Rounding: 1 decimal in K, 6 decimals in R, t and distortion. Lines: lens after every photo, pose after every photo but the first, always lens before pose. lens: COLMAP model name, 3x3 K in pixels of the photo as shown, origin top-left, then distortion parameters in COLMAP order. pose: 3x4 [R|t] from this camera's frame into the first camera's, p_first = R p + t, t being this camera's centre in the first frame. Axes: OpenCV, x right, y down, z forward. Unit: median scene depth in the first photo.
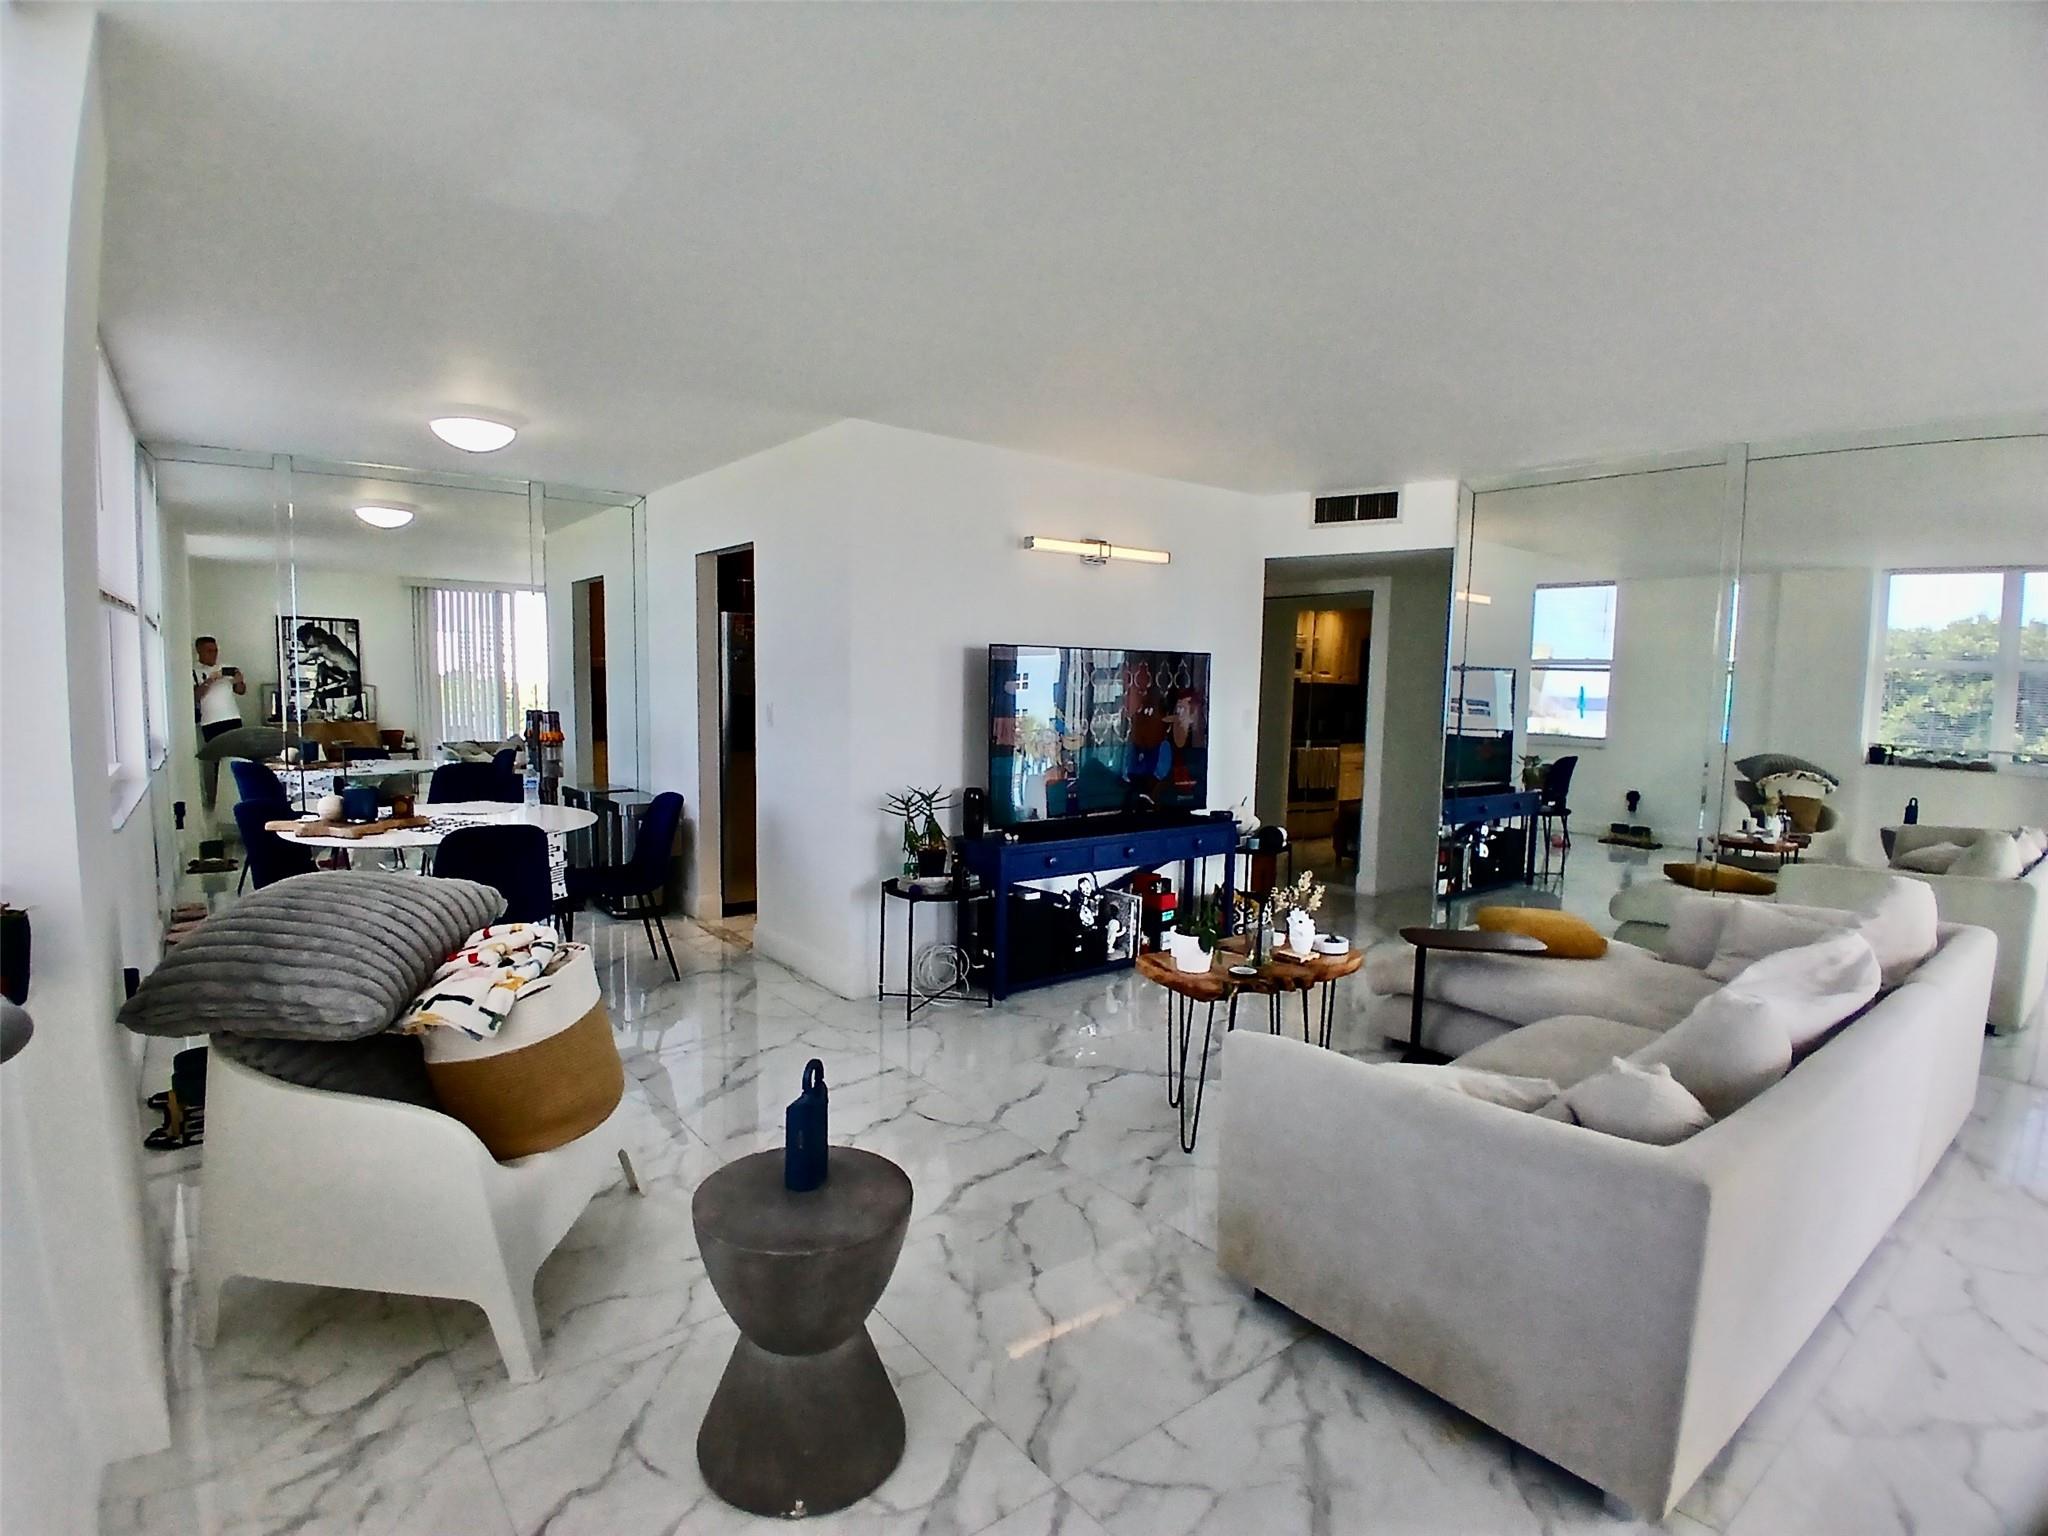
lens RADIAL K [[1042.6, 0, 1020.5], [0, 1042.6, 781.8], [0, 0, 1]] dist [0.003208, -0.047163]
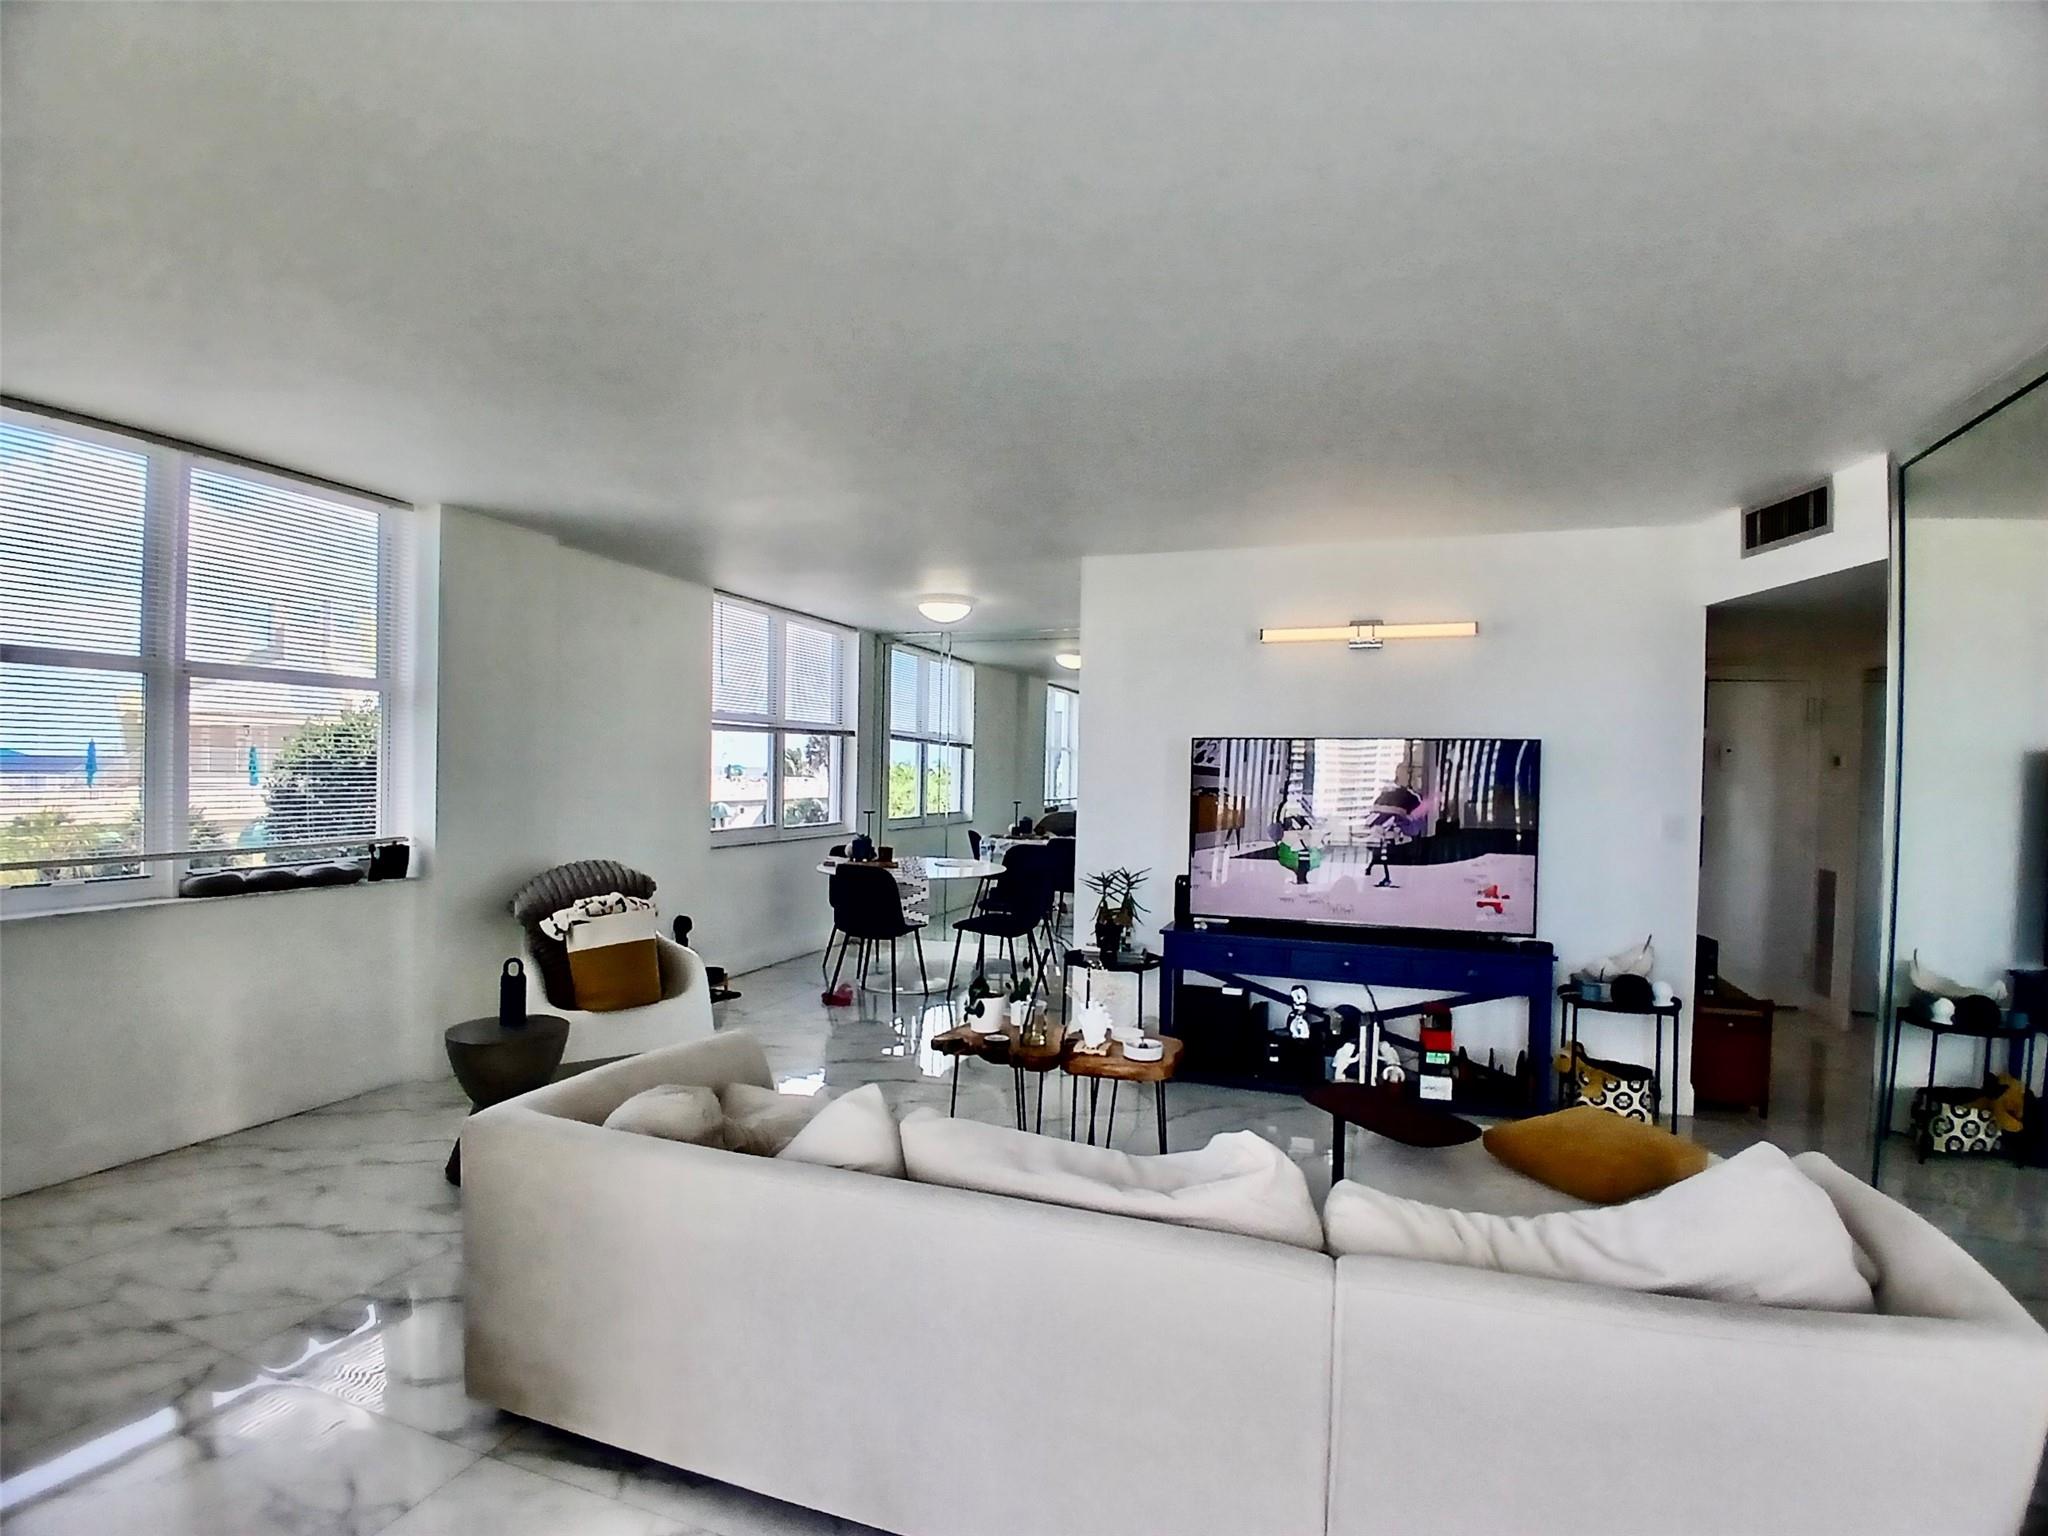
lens RADIAL K [[1042.6, 0, 1020.5], [0, 1042.6, 781.8], [0, 0, 1]] dist [0.003208, -0.047163]
pose [[0.523636, 0.008659, -0.851898, 0.673009], [-0.091318, 0.994758, -0.046019, -0.020979], [0.847034, 0.101891, 0.521682, 0.273108]]
